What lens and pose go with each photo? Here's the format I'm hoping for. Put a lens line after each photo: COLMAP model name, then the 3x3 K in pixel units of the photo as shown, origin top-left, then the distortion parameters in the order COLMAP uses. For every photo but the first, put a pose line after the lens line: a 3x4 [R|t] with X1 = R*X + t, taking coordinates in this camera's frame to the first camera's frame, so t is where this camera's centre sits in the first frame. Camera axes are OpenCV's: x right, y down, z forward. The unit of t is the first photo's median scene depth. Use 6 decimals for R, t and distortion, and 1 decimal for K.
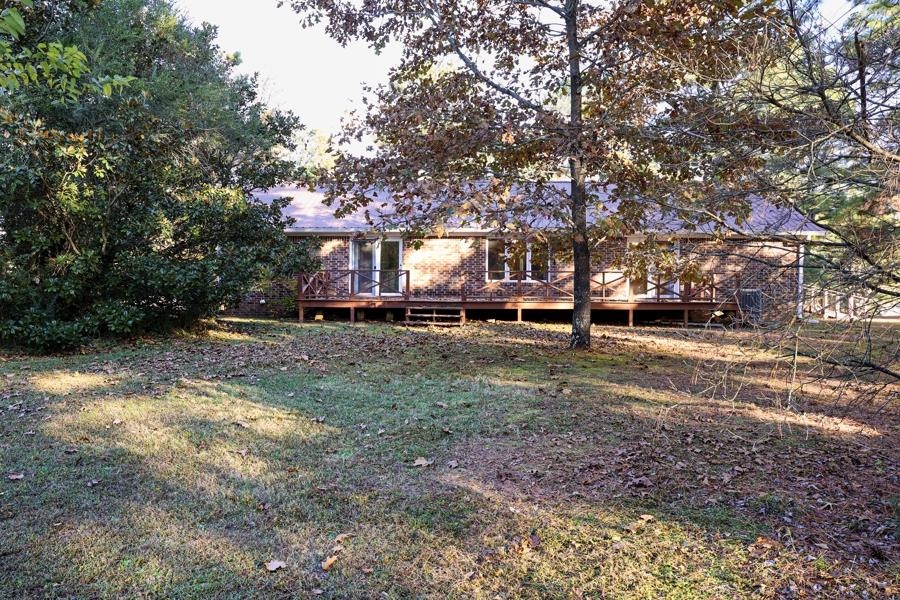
lens RADIAL K [[613.9, 0, 450.5], [0, 613.9, 309.1], [0, 0, 1]] dist [-0.113873, 0.090409]
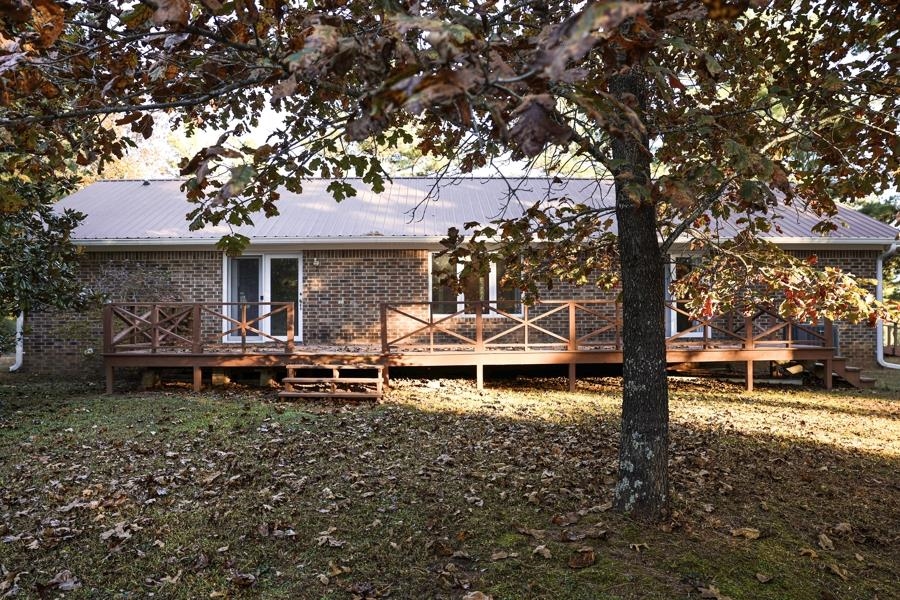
lens RADIAL K [[613.9, 0, 450.5], [0, 613.9, 309.1], [0, 0, 1]] dist [-0.113873, 0.090409]
pose [[0.998024, -0.009591, 0.062097, 0.039631], [0.013037, 0.998383, -0.055322, -0.017063], [-0.061466, 0.056022, 0.996536, 0.334674]]
